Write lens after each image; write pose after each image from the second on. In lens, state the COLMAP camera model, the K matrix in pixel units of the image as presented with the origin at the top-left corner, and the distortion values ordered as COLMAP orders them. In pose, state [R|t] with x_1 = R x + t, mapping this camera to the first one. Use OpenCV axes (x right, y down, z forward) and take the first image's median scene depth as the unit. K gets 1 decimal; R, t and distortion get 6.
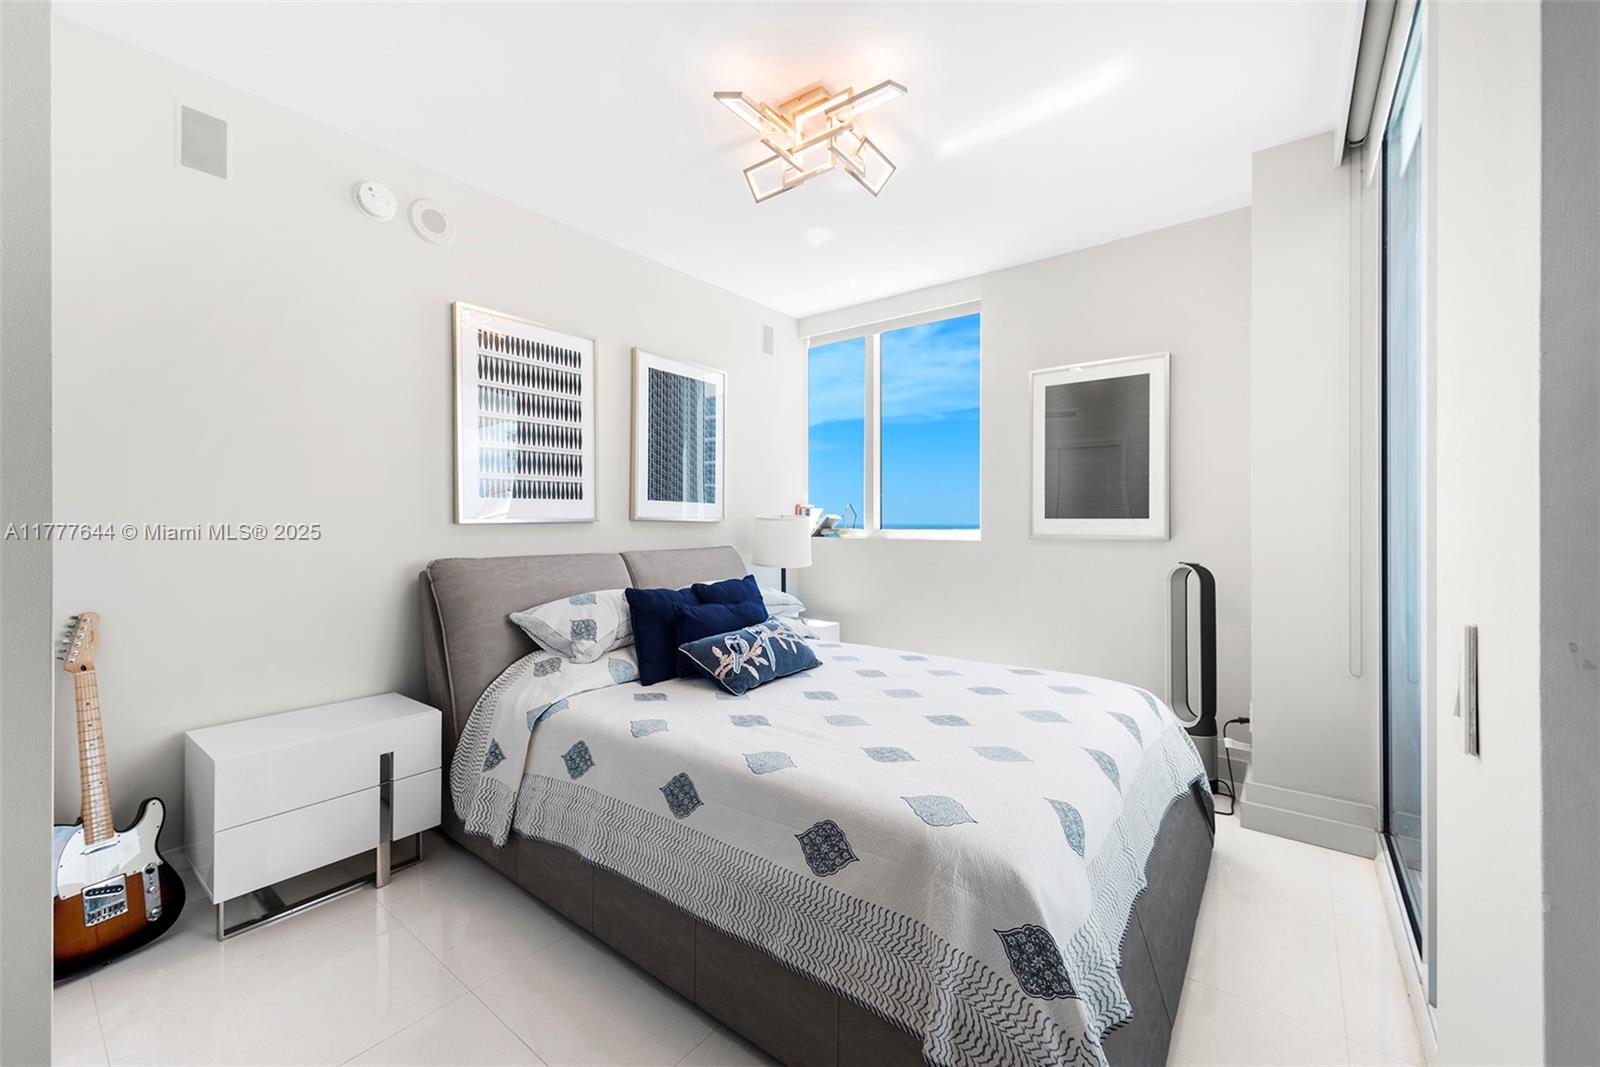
lens RADIAL K [[635.7, 0, 801.6], [0, 635.7, 524.0], [0, 0, 1]] dist [0.010280, 0.000183]
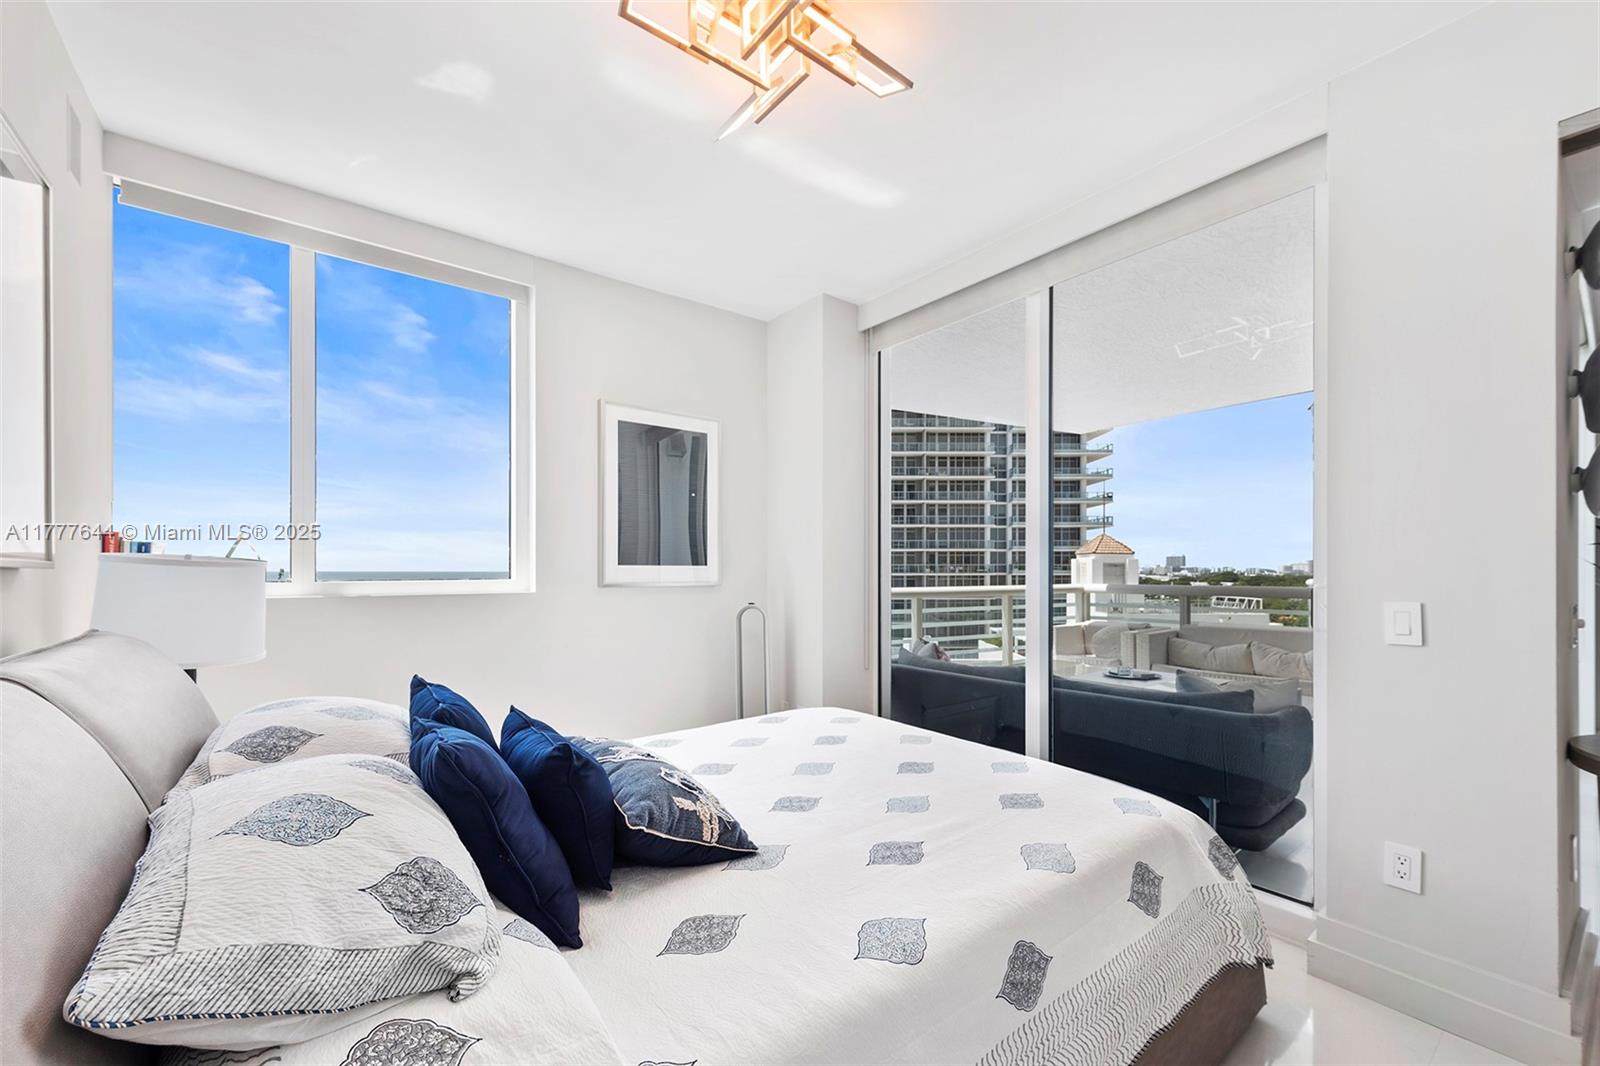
lens RADIAL K [[635.7, 0, 819.7], [0, 635.7, 571.8], [0, 0, 1]] dist [0.010280, 0.000183]
pose [[0.233398, -0.006282, 0.972361, -0.485806], [-0.000090, 0.999979, 0.006482, -0.005051], [-0.972381, -0.001600, 0.233393, 0.566631]]
